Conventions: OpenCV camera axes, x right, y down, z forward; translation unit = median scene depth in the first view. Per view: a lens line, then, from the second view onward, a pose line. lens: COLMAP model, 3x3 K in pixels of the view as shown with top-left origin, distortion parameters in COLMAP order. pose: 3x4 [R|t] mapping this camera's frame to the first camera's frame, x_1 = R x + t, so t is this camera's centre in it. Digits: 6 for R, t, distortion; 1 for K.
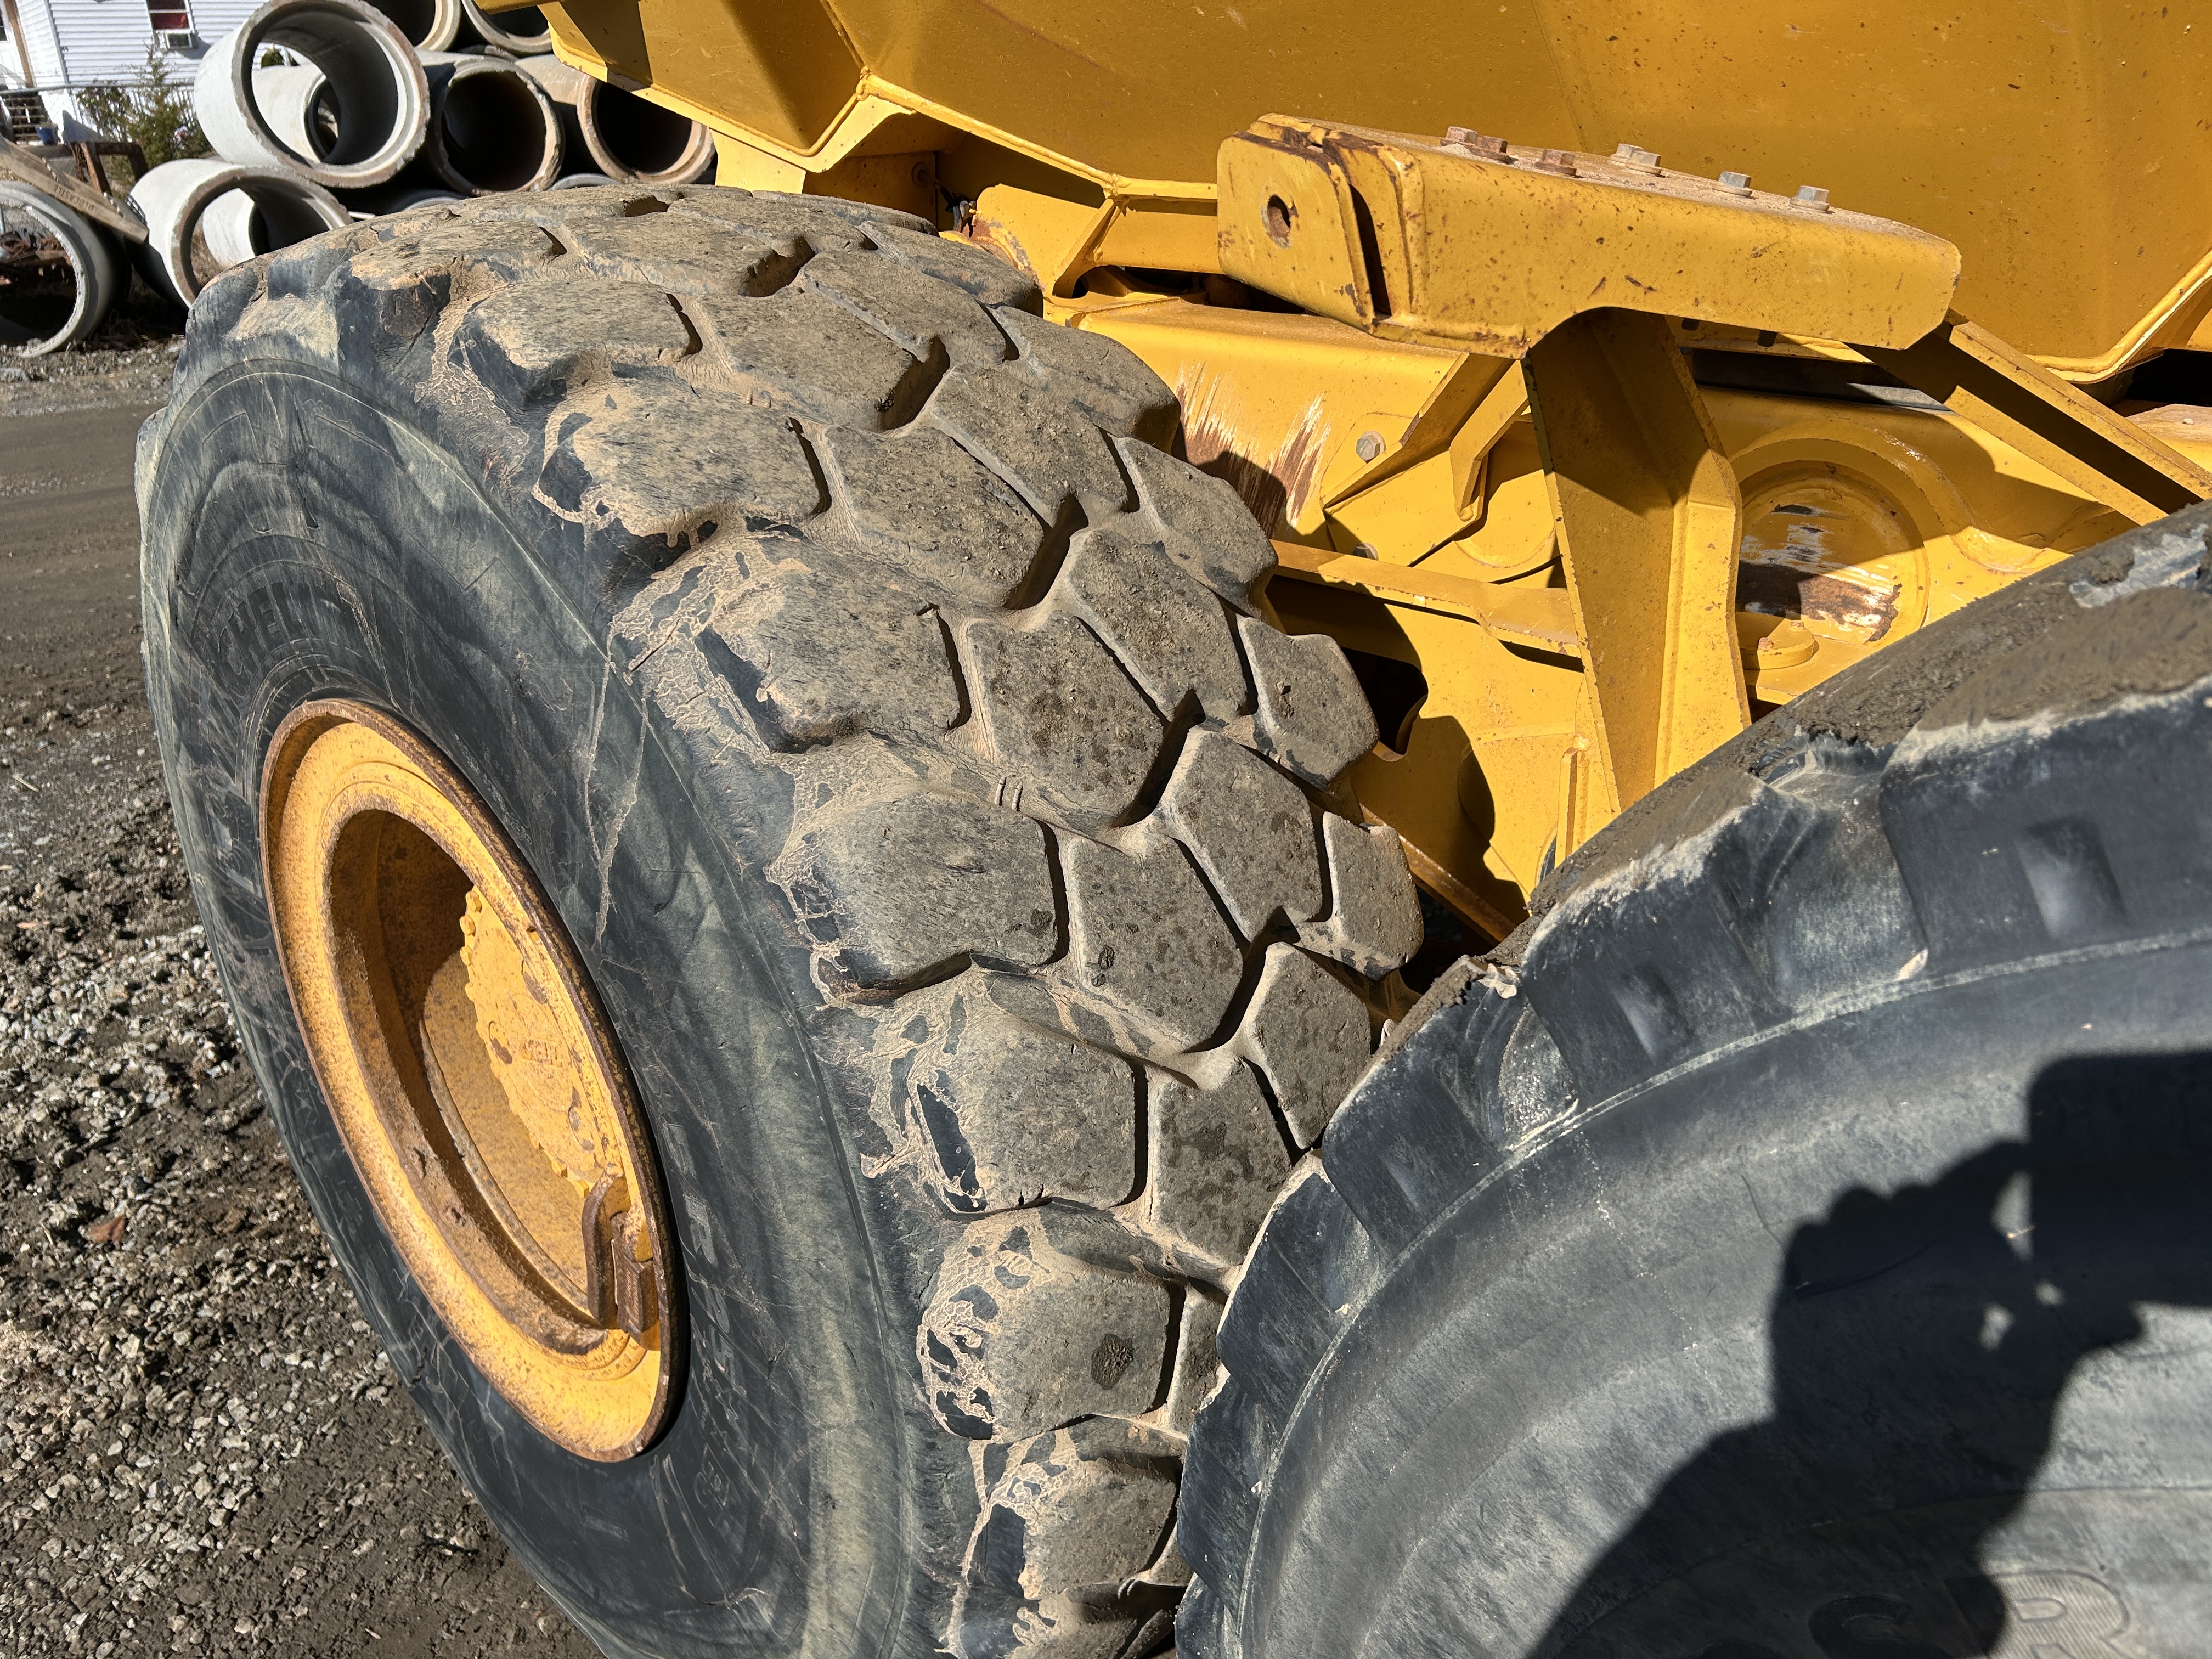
lens RADIAL K [[1699.7, 0, 1106.0], [0, 1699.7, 829.5], [0, 0, 1]] dist [0.099362, -0.212935]
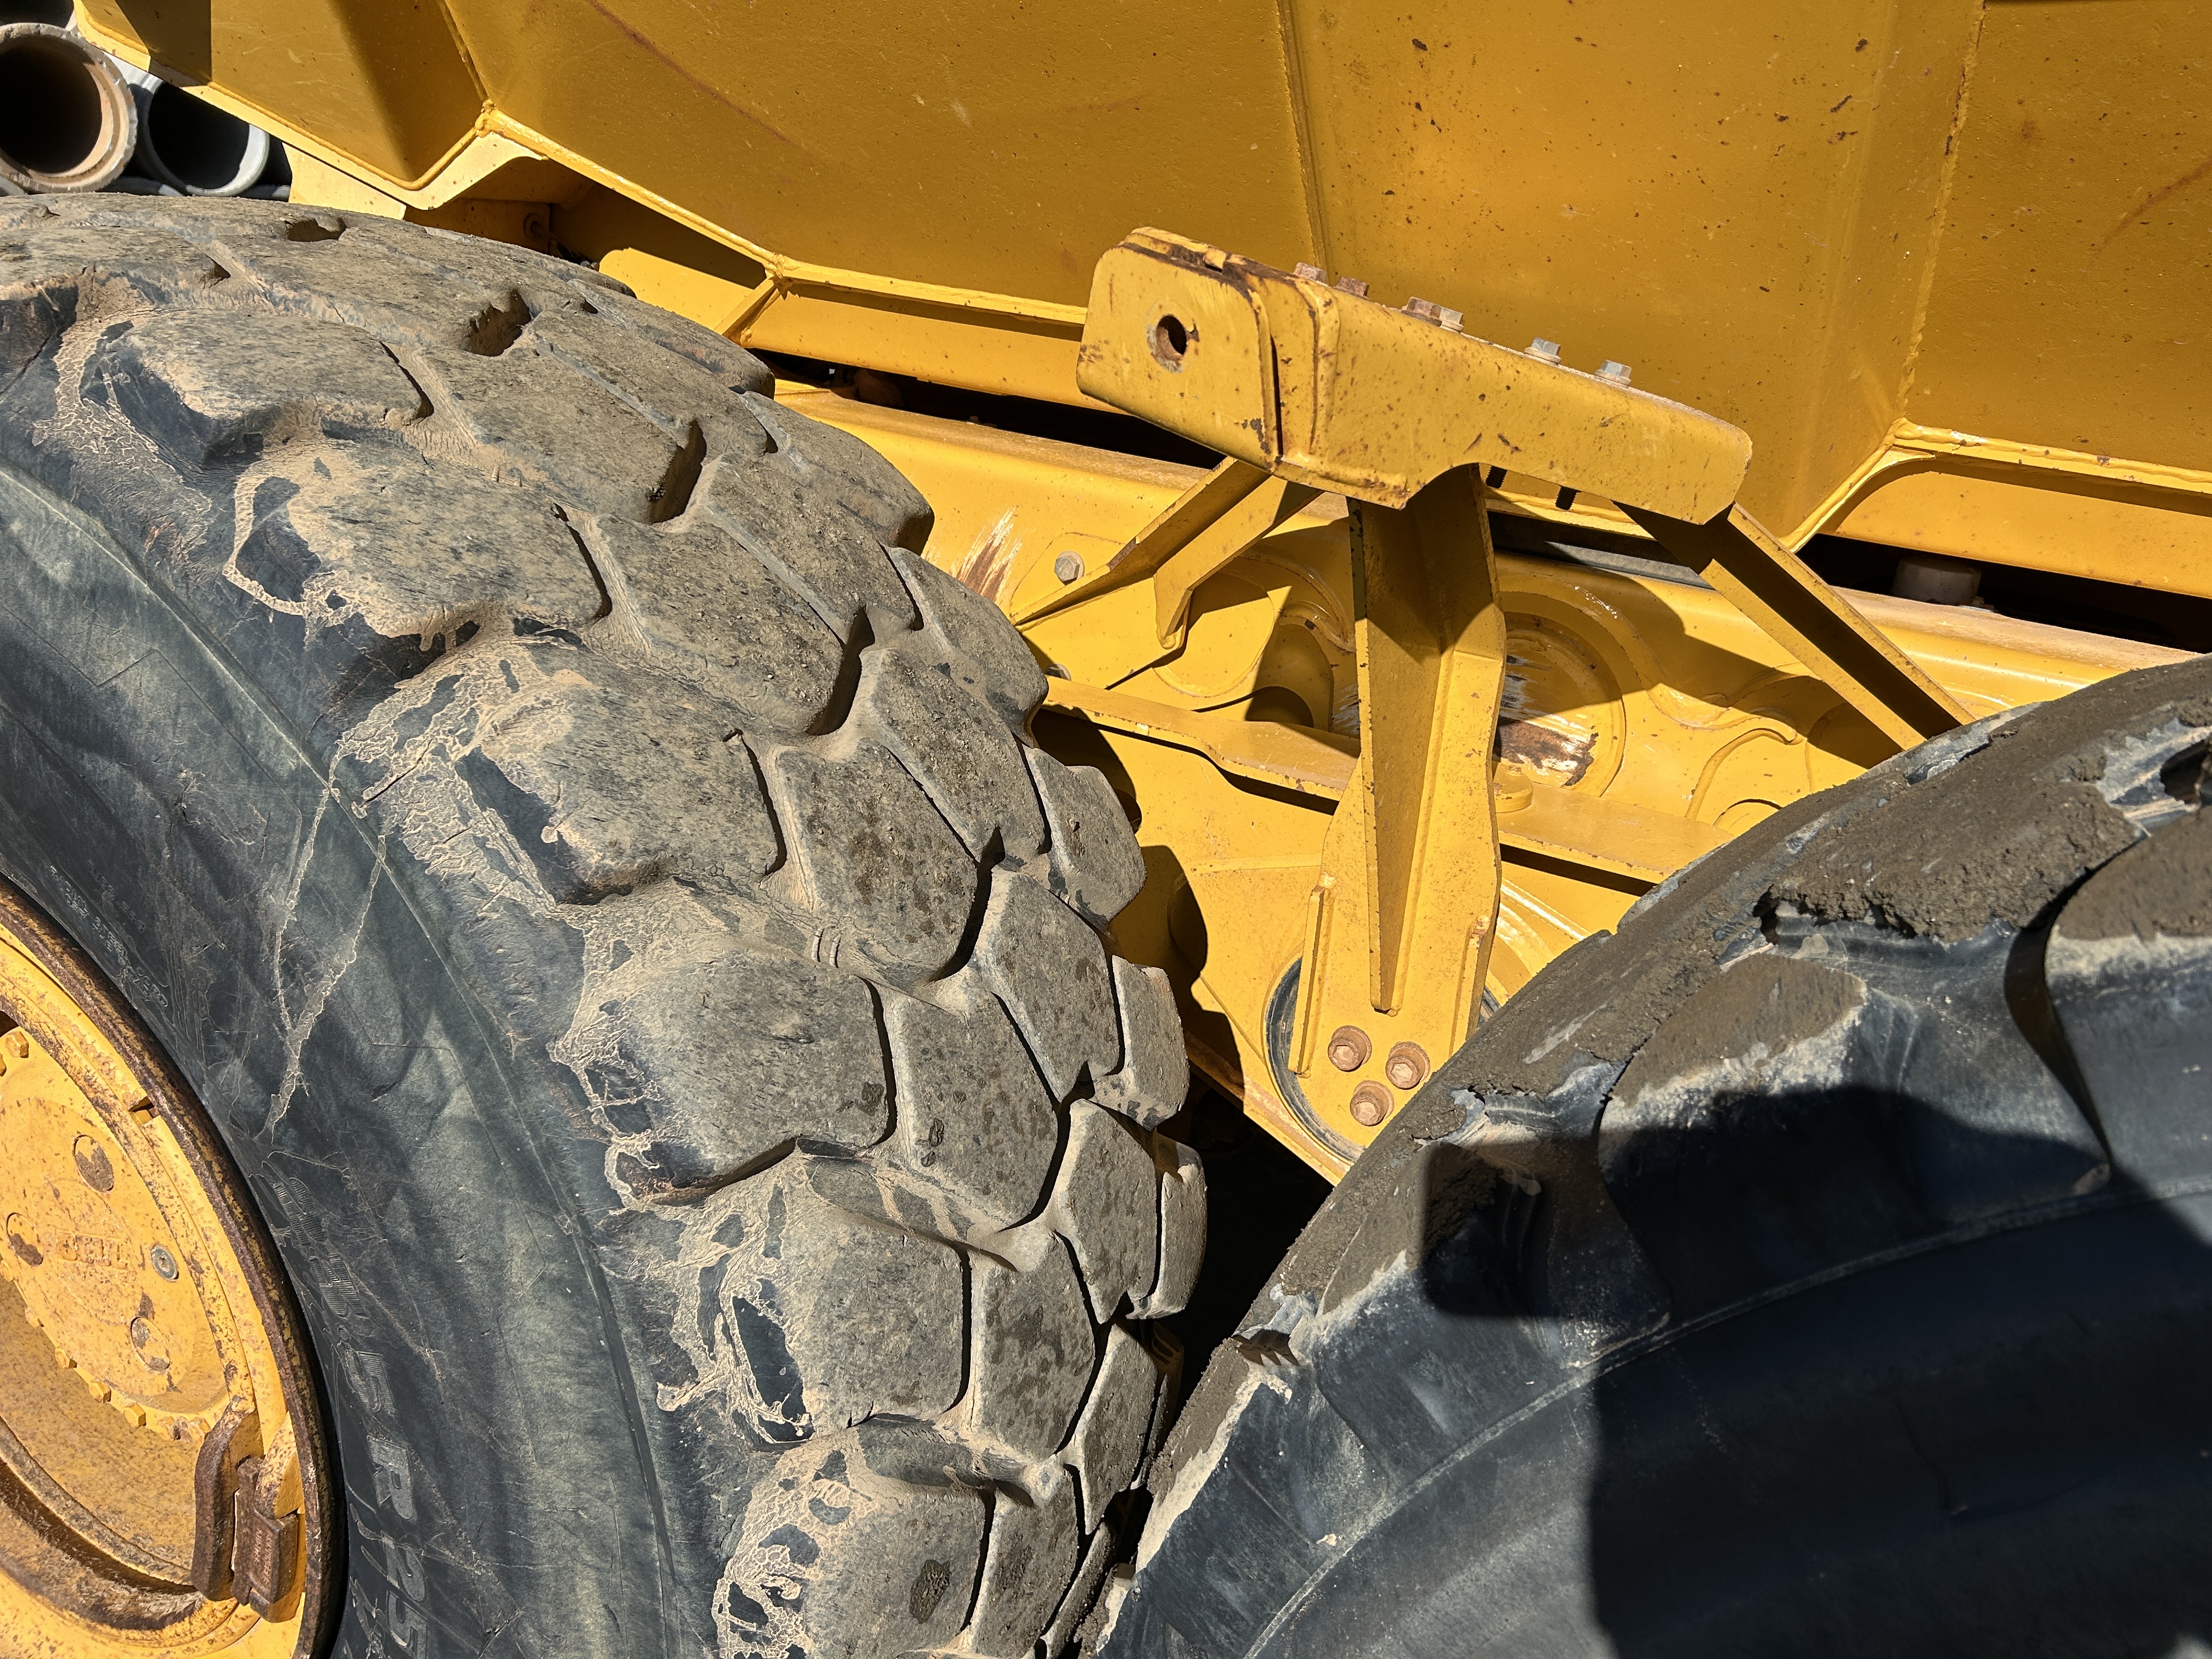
lens RADIAL K [[1703.9, 0, 1101.0], [0, 1703.9, 851.6], [0, 0, 1]] dist [0.029807, -0.035592]
pose [[0.948254, 0.011785, 0.317293, -0.194983], [0.000013, 0.999309, -0.037155, -0.037000], [-0.317512, 0.035237, 0.947599, 0.120899]]
